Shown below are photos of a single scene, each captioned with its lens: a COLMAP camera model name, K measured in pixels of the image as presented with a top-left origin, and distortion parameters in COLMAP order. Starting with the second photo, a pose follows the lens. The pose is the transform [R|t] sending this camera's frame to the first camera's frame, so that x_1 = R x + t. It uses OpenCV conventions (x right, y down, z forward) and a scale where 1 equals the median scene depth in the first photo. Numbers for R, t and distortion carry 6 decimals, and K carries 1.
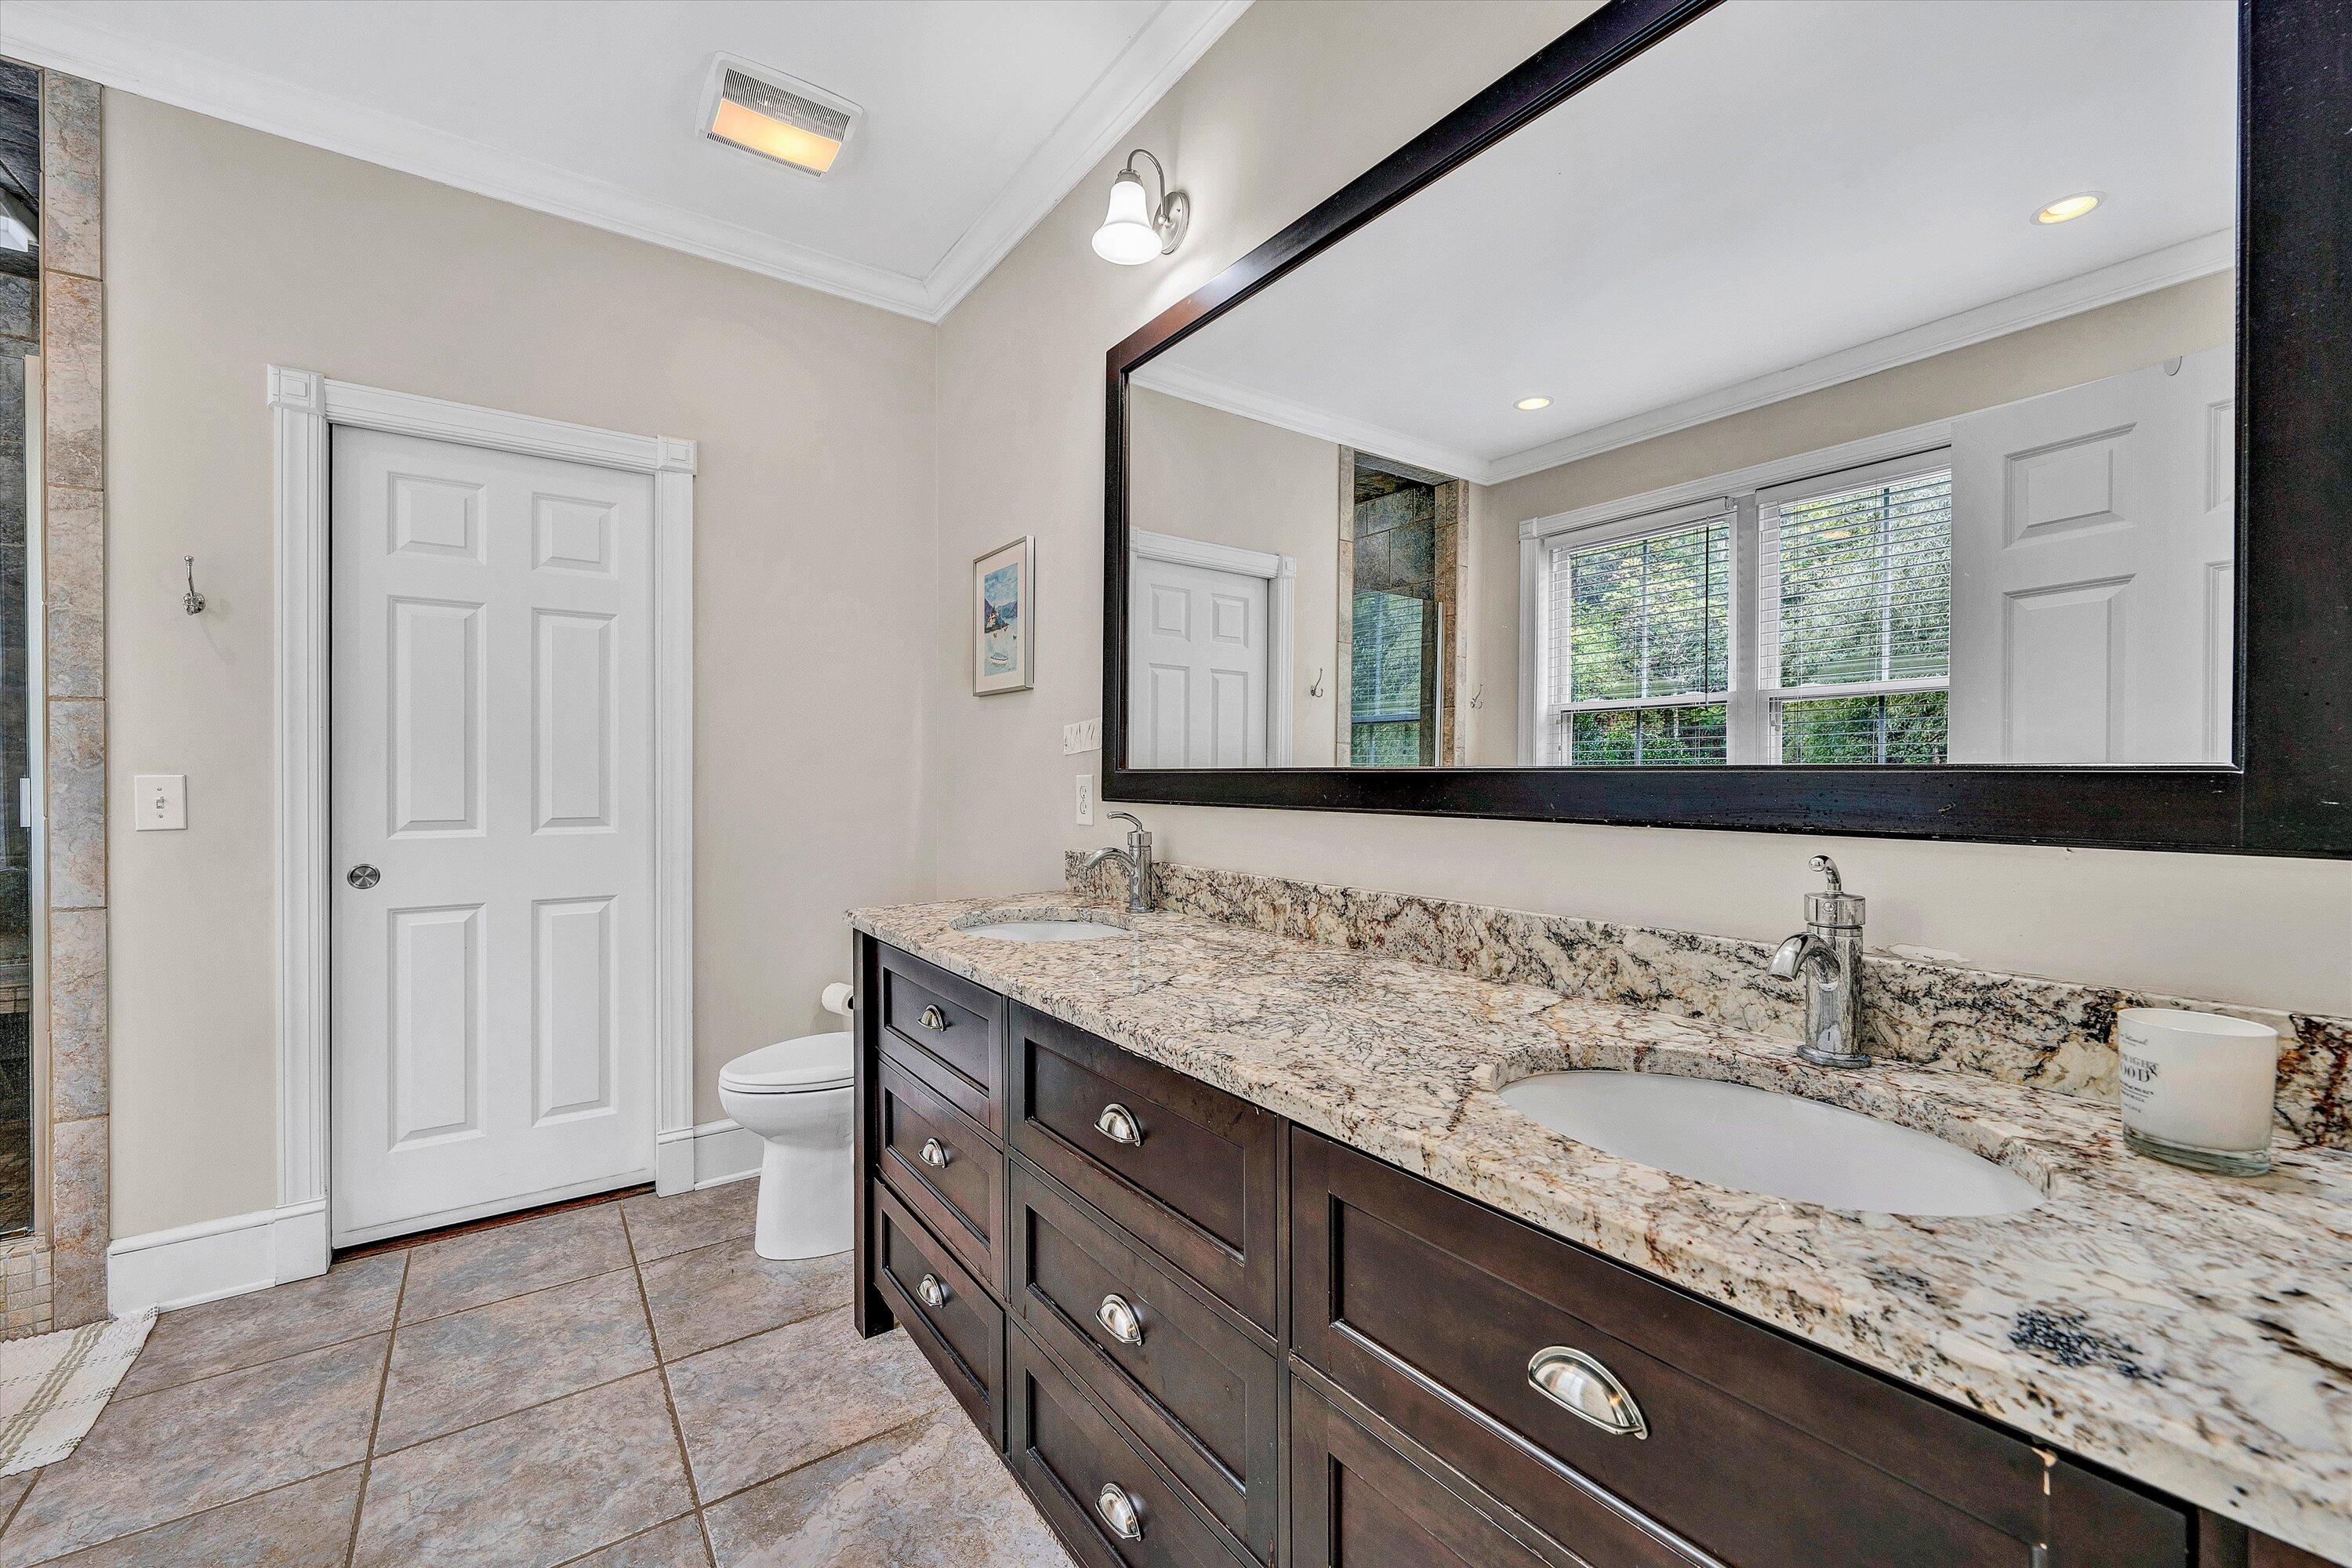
lens RADIAL K [[956.0, 0, 1177.7], [0, 956.0, 782.6], [0, 0, 1]] dist [0.002546, 0.000291]
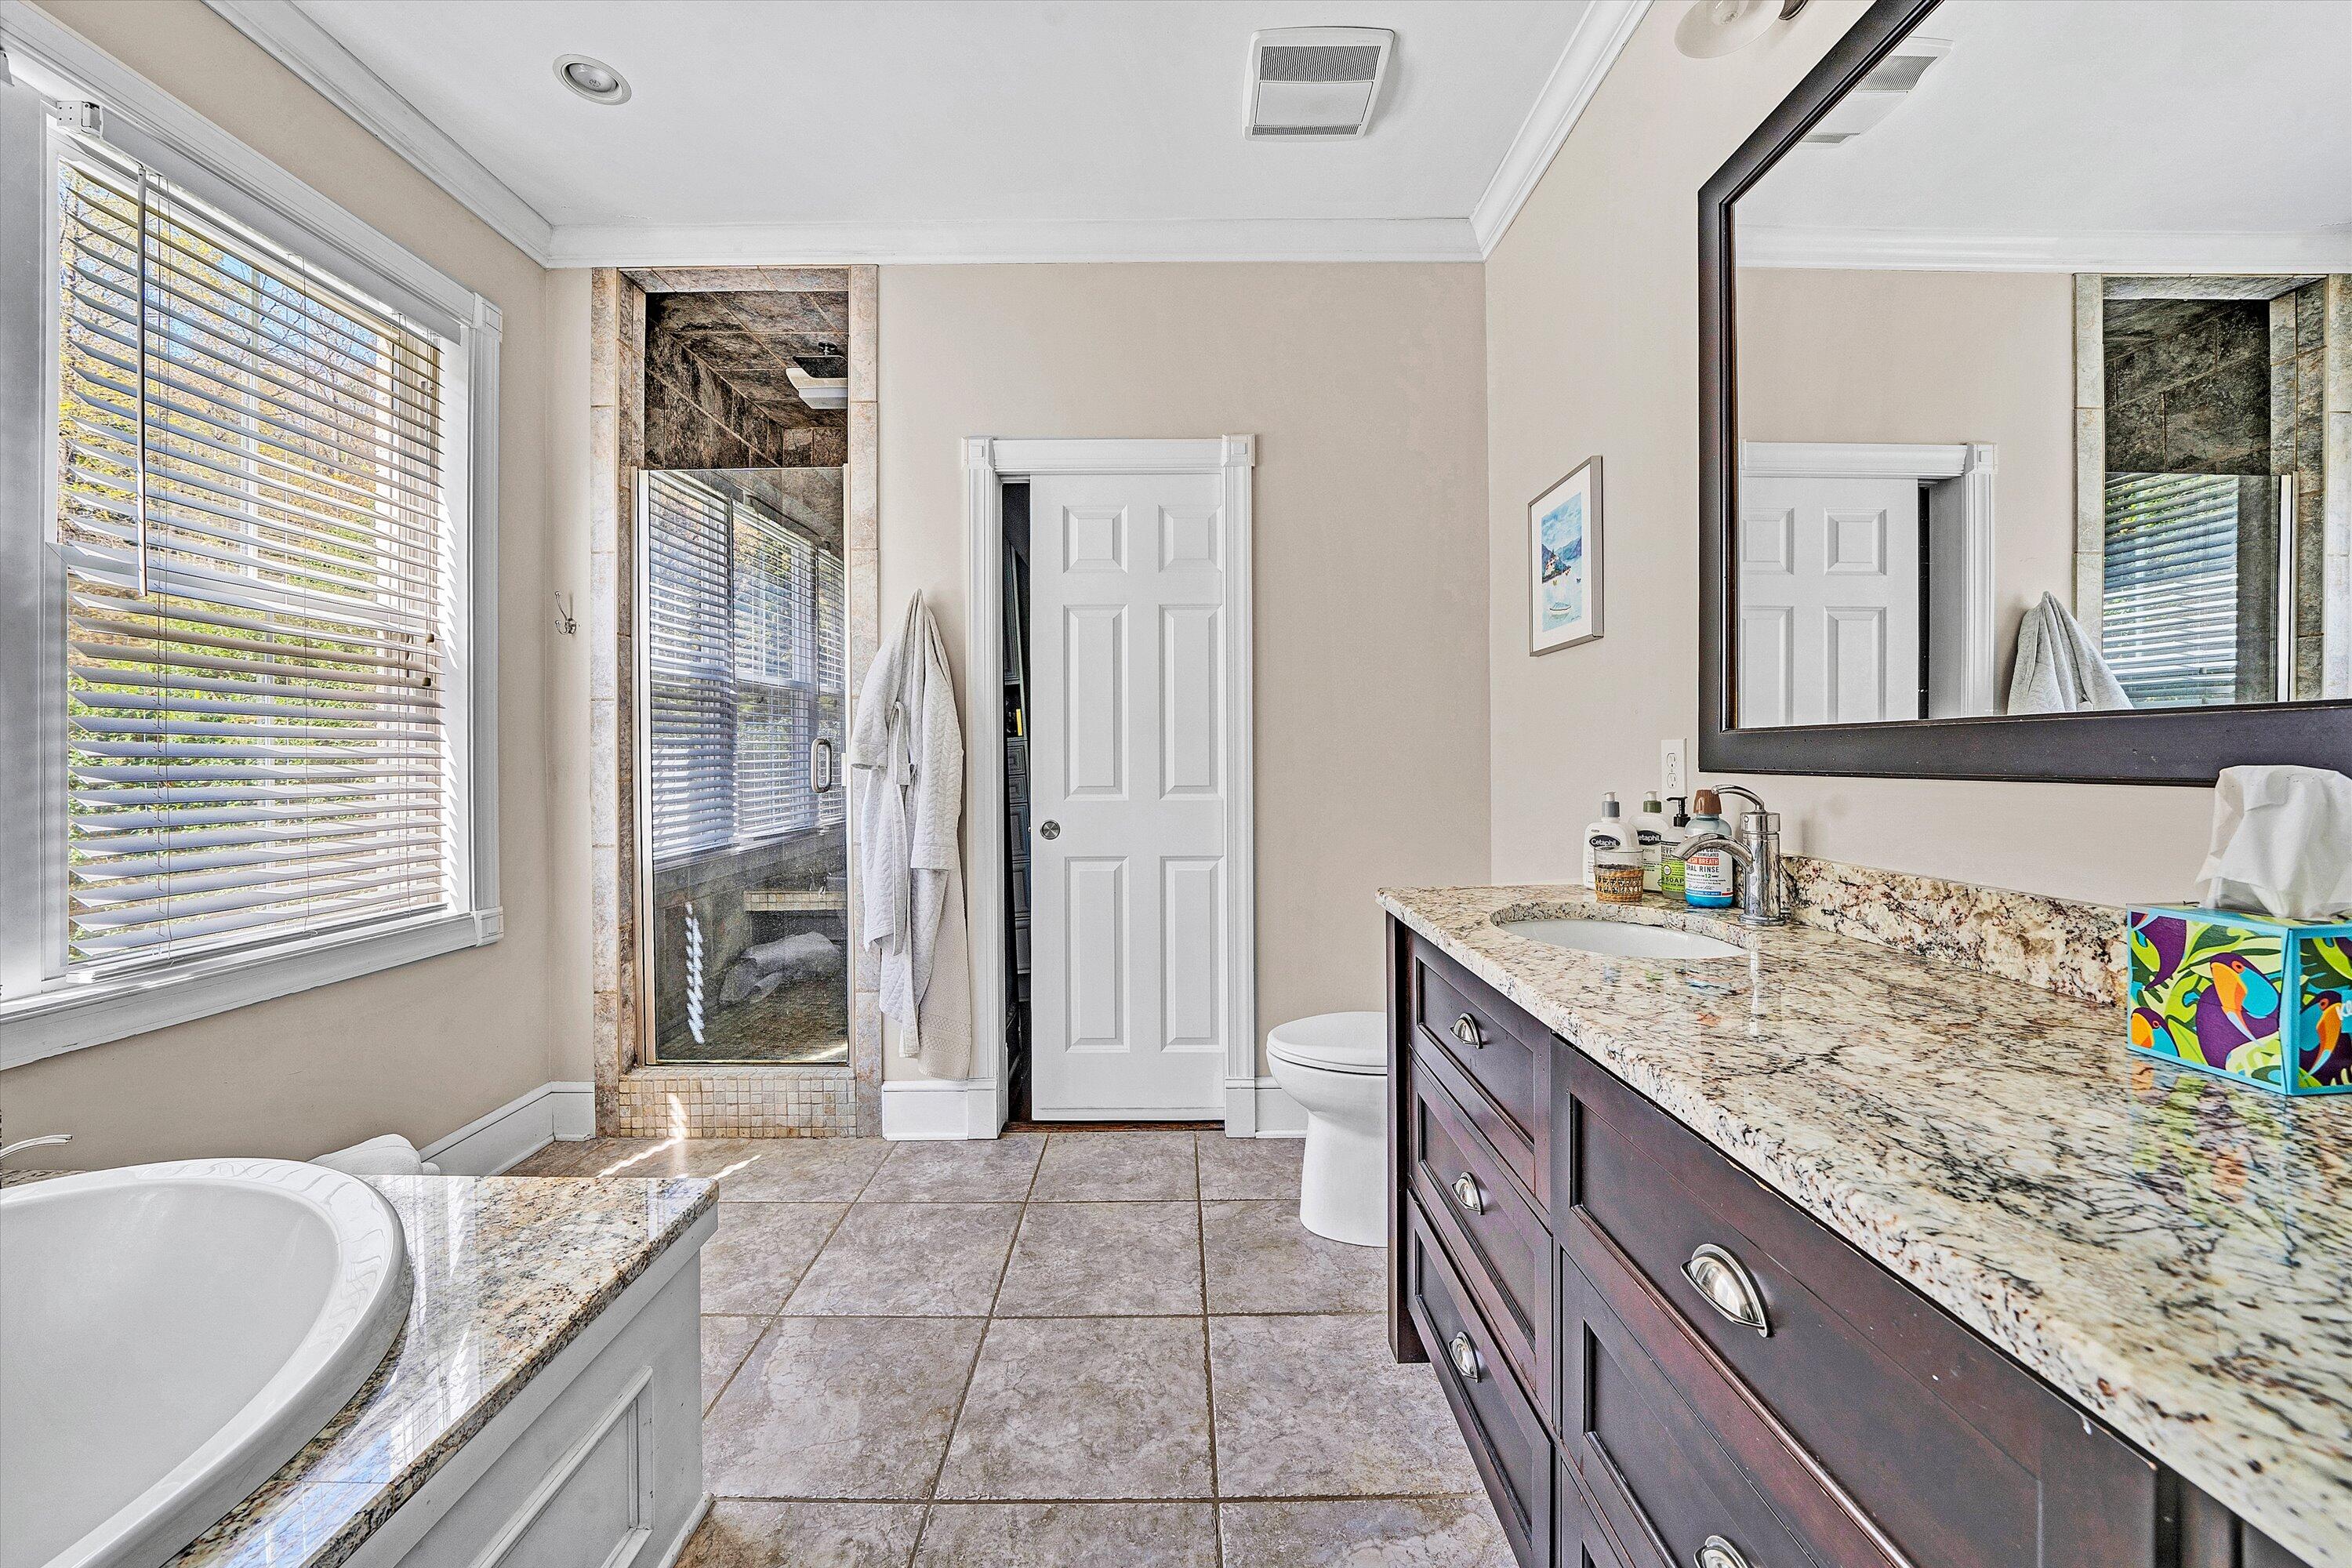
lens RADIAL K [[869.5, 0, 1176.2], [0, 869.5, 760.3], [0, 0, 1]] dist [-0.016417, 0.000461]
pose [[0.816462, -0.004564, -0.577381, -0.024739], [0.002055, 0.999985, -0.004999, 0.014125], [0.577396, 0.002895, 0.816459, 0.219993]]
